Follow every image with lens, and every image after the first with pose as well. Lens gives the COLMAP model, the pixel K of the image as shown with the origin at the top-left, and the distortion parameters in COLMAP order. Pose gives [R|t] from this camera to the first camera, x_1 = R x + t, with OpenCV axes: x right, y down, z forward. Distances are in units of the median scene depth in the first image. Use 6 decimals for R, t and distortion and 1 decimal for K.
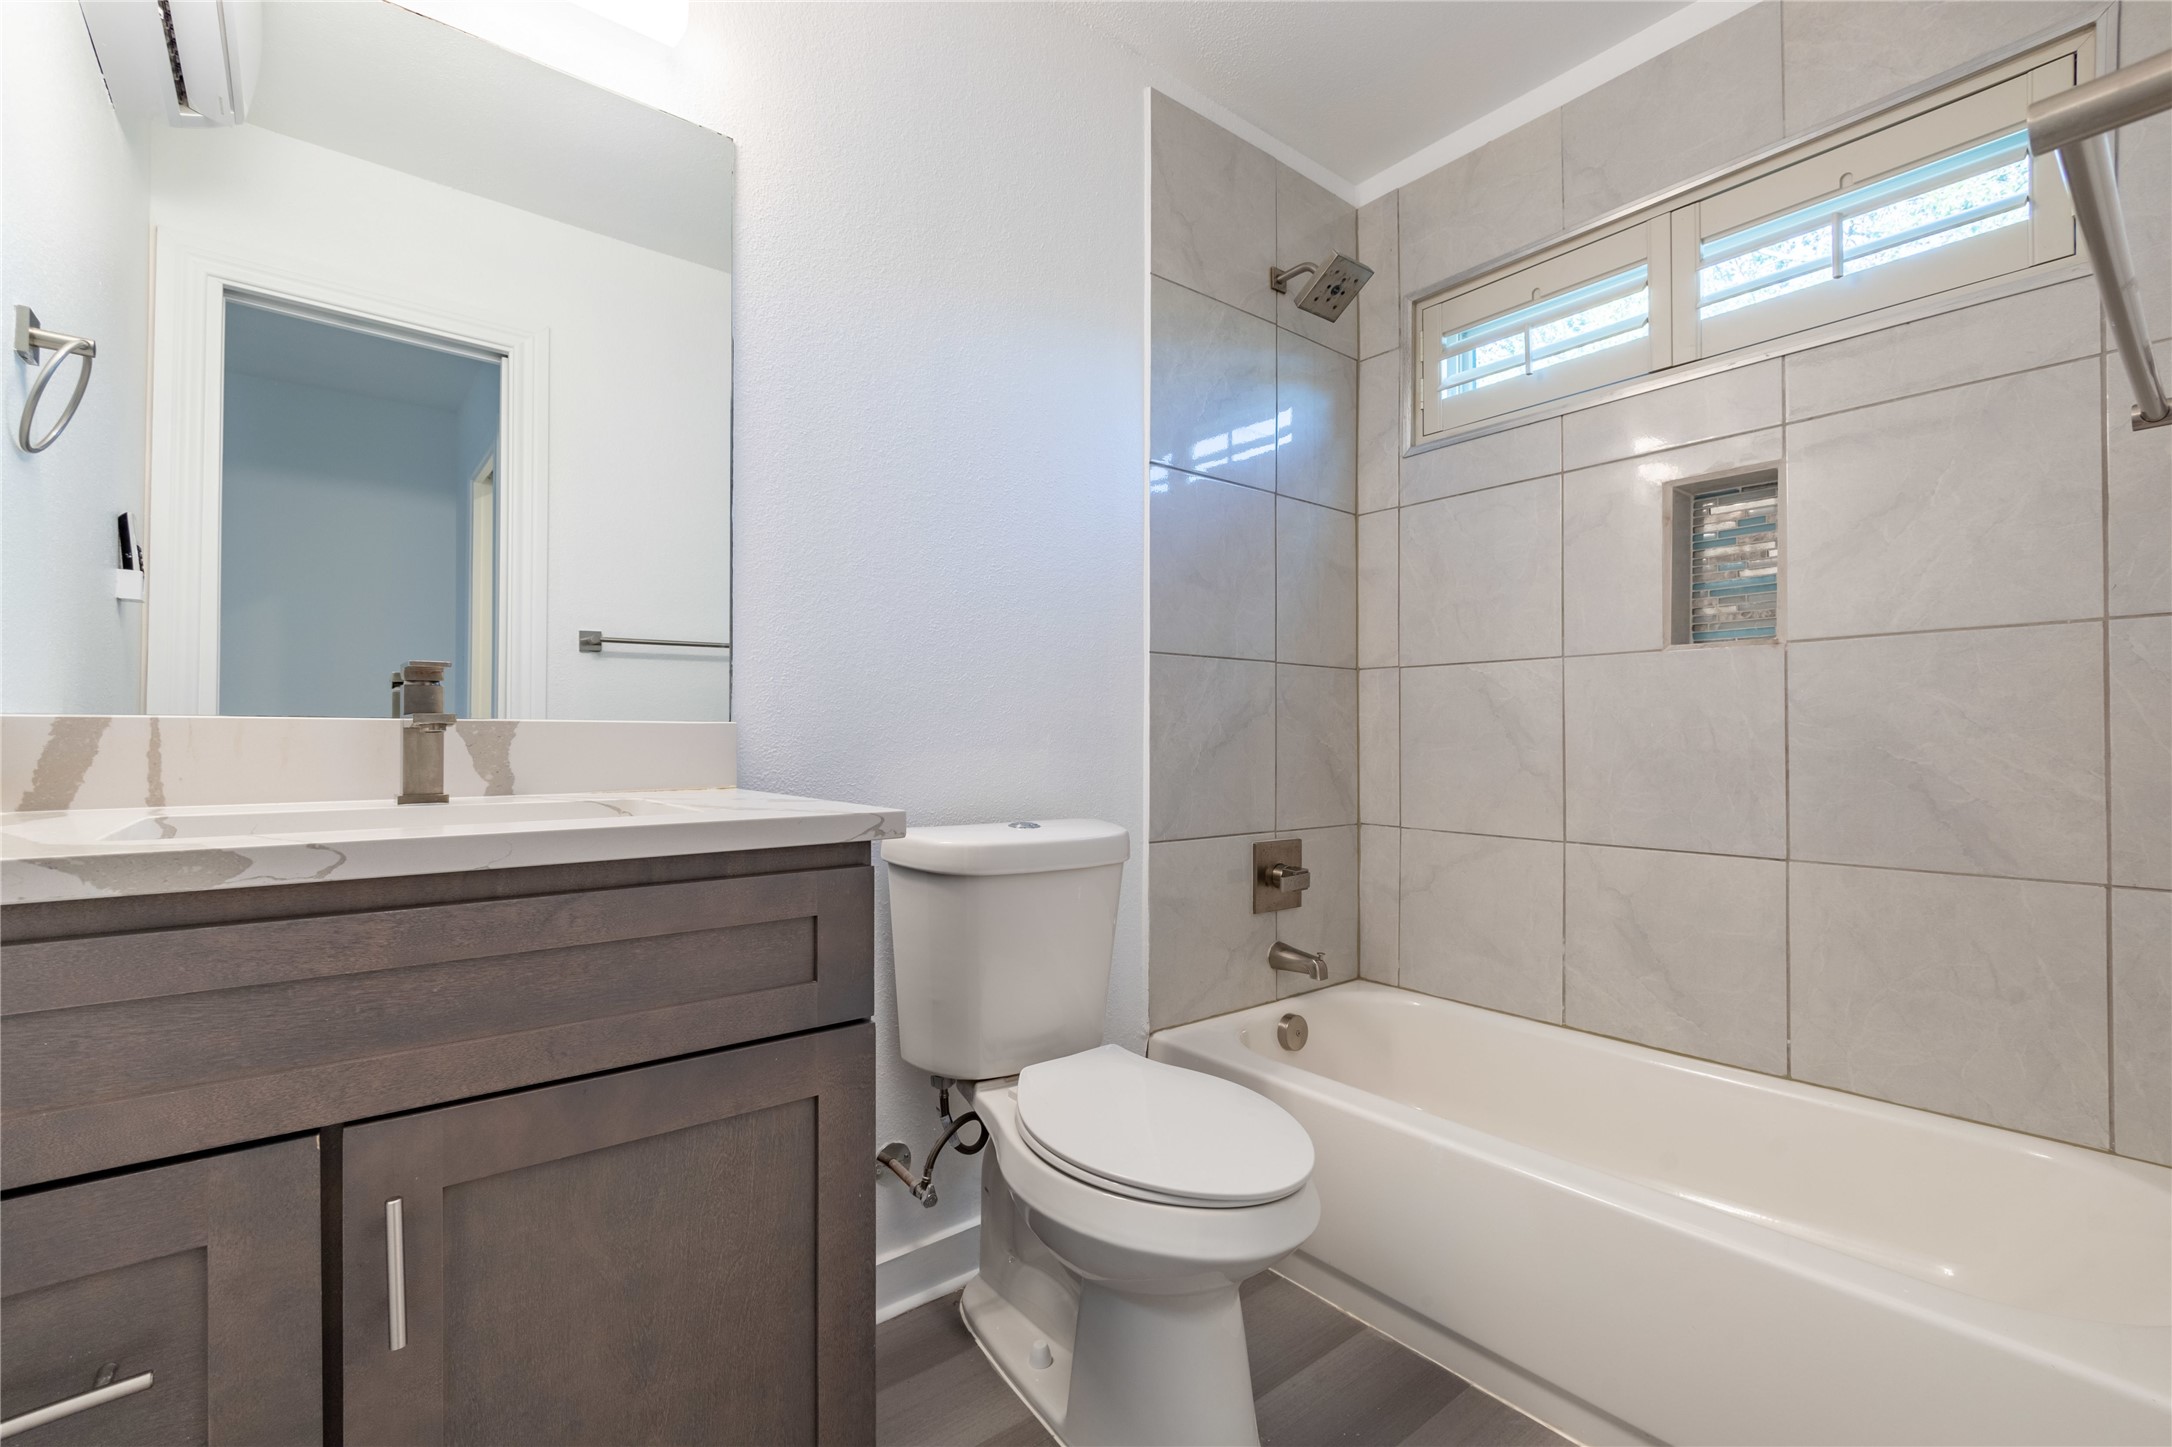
lens RADIAL K [[930.7, 0, 1089.5], [0, 930.7, 732.1], [0, 0, 1]] dist [-0.001320, 0.000632]
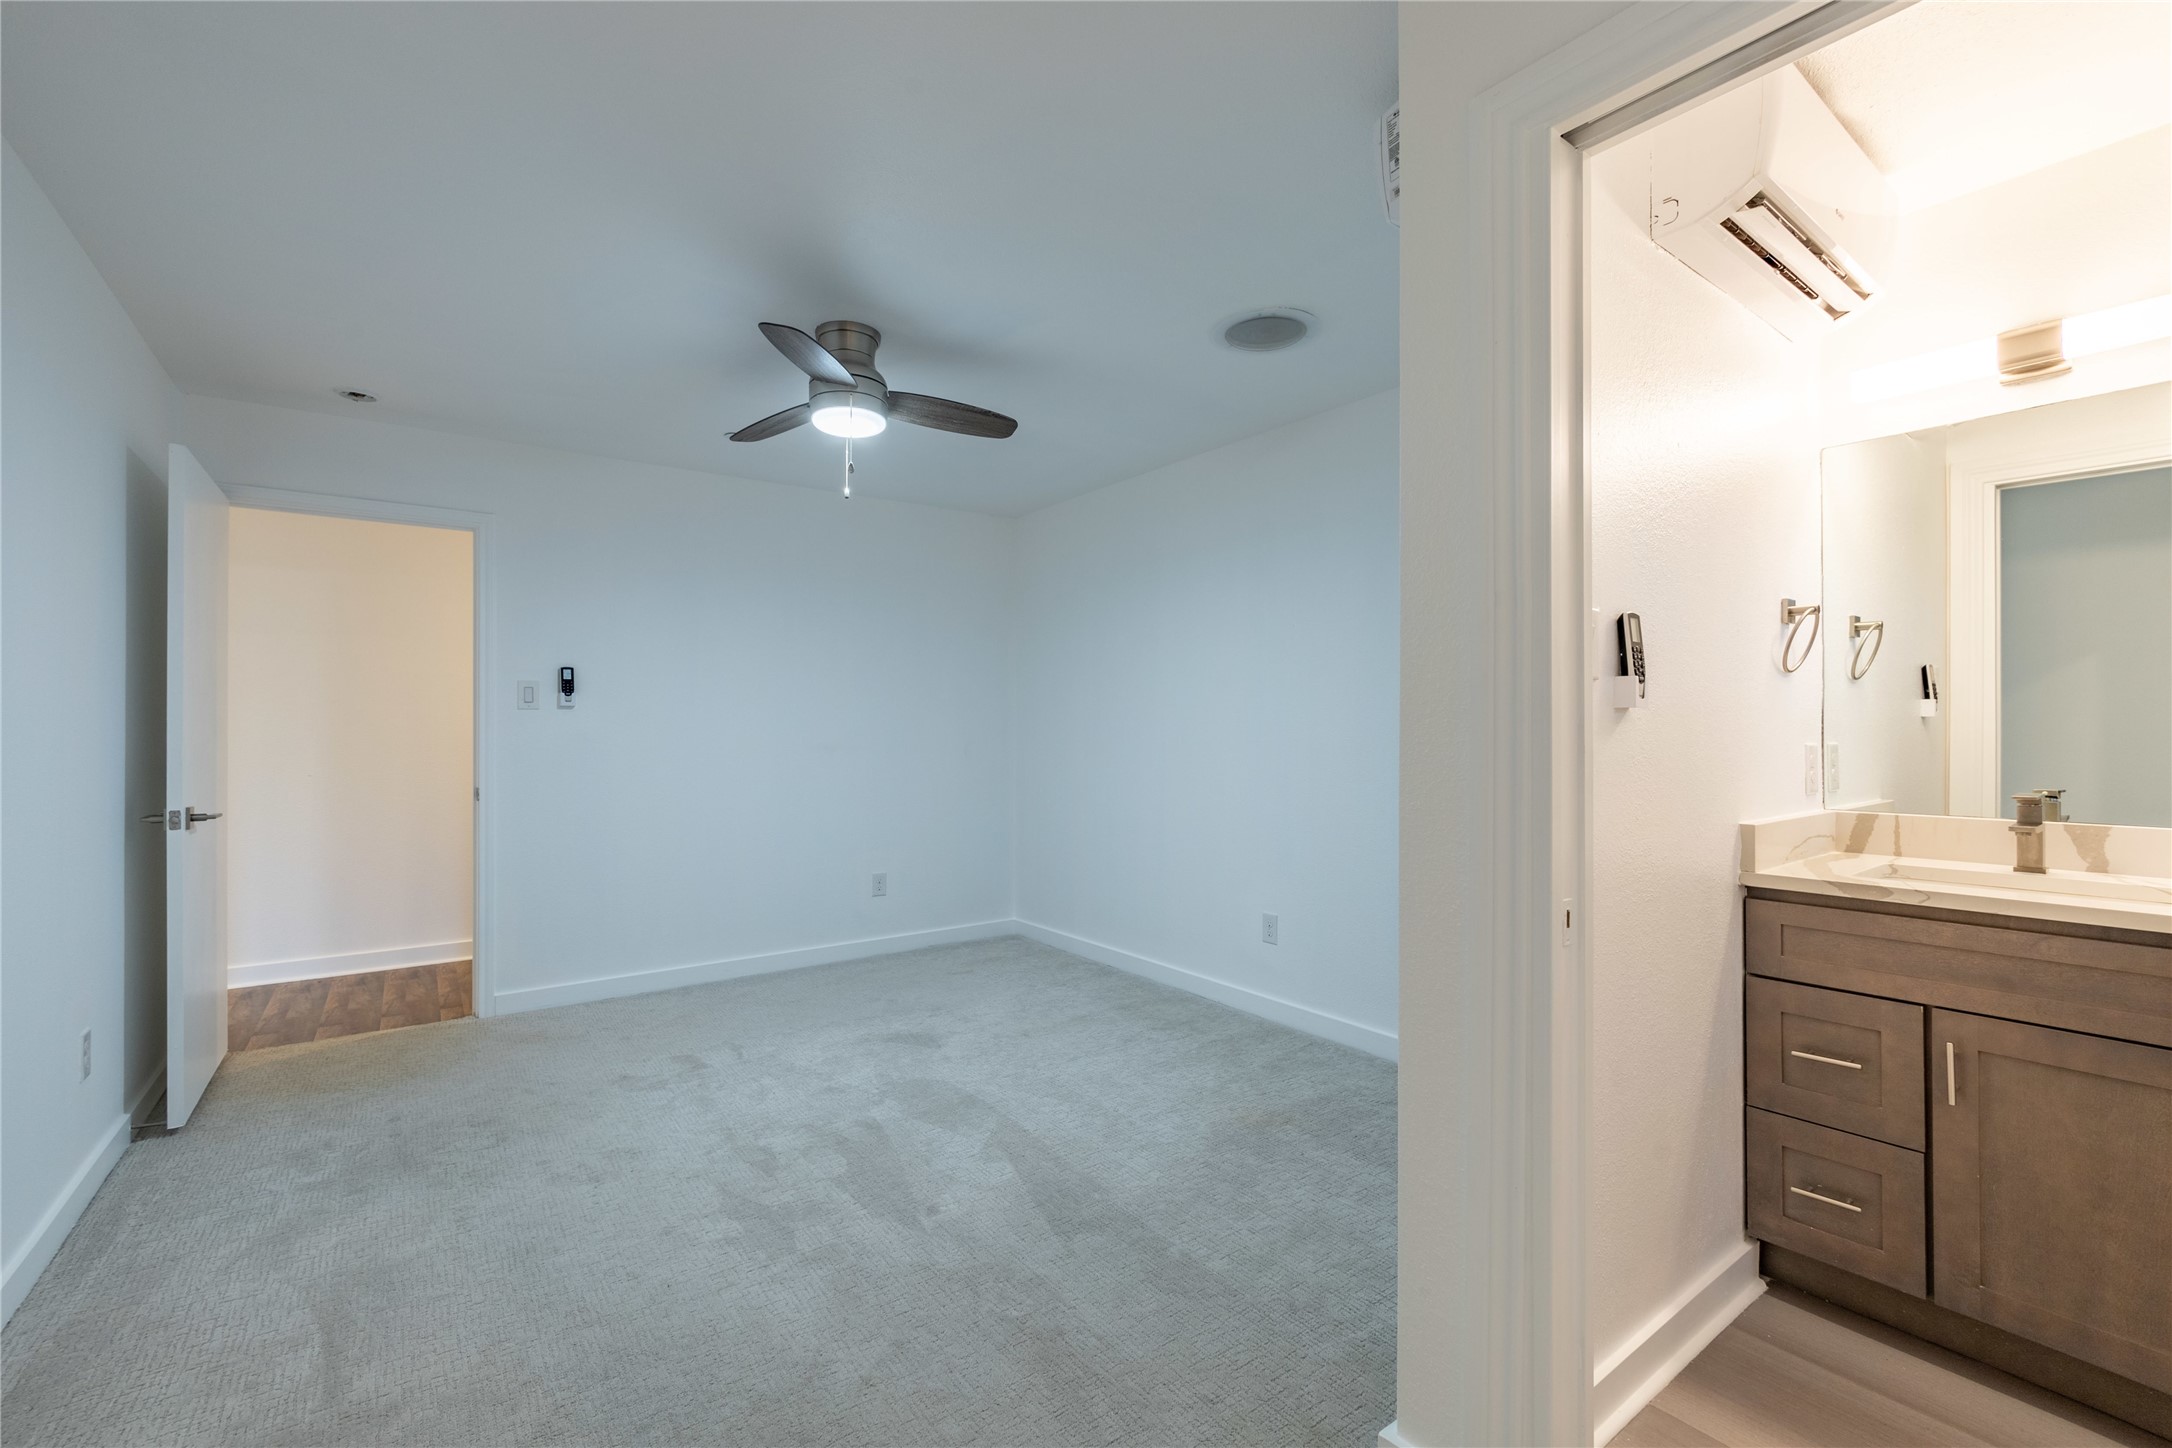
lens RADIAL K [[930.7, 0, 1089.5], [0, 930.7, 732.6], [0, 0, 1]] dist [-0.001320, 0.000632]
pose [[-0.032858, 0.000754, -0.999460, 1.476903], [0.010714, 0.999943, 0.000402, -0.277934], [0.999403, -0.010695, -0.032864, -0.972086]]
